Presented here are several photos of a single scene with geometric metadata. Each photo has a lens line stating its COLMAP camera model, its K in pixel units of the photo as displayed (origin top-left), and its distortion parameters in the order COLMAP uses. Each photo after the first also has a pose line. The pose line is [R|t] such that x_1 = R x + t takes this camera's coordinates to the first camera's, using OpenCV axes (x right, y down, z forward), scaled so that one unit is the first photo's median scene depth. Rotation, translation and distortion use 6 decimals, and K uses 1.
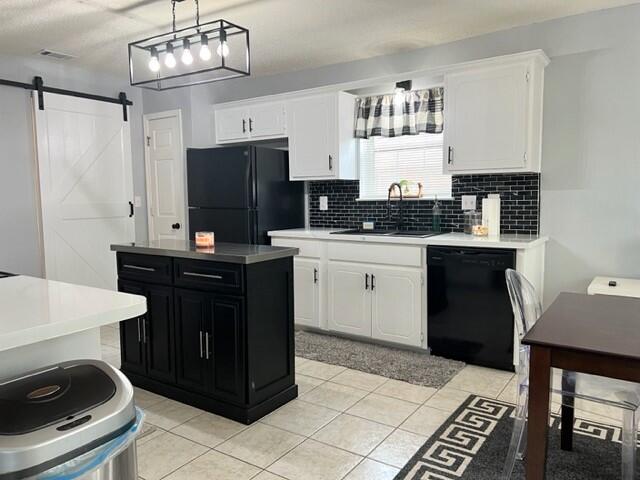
lens RADIAL K [[483.5, 0, 321.3], [0, 483.5, 236.9], [0, 0, 1]] dist [0.071928, -0.078504]
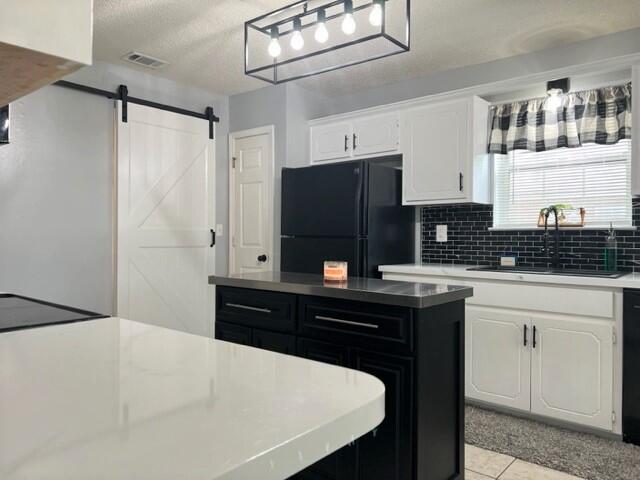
lens RADIAL K [[483.5, 0, 321.0], [0, 483.5, 233.6], [0, 0, 1]] dist [0.071928, -0.078504]
pose [[0.995612, 0.015841, -0.092224, -0.140836], [-0.024069, 0.995758, -0.088803, 0.009646], [0.090426, 0.090633, 0.991771, 0.188654]]
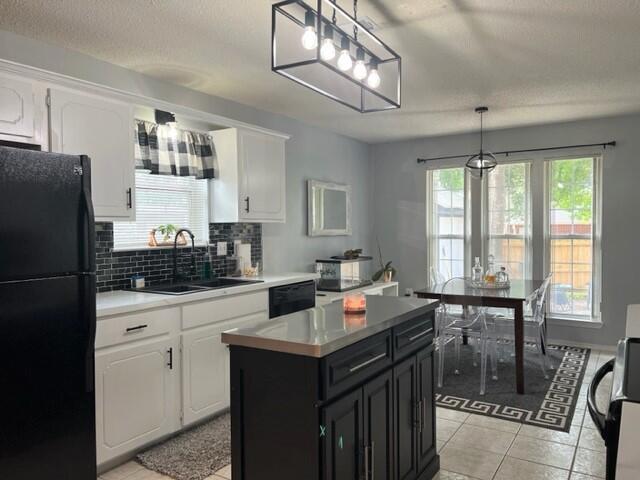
lens RADIAL K [[483.5, 0, 325.8], [0, 483.5, 238.1], [0, 0, 1]] dist [0.071928, -0.078504]
pose [[-0.039021, -0.004616, 0.999228, -0.721563], [0.103102, 0.994633, 0.008621, -0.074310], [-0.993905, 0.103359, -0.038336, 0.769309]]
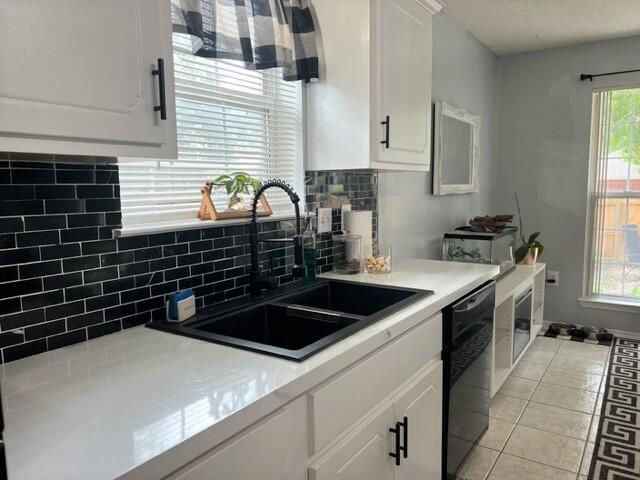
lens RADIAL K [[483.5, 0, 324.9], [0, 483.5, 235.6], [0, 0, 1]] dist [0.071928, -0.078504]
pose [[-0.014822, -0.085076, 0.996264, -0.241428], [0.107124, 0.990504, 0.086177, -0.095178], [-0.994135, 0.108001, -0.005567, 0.951128]]
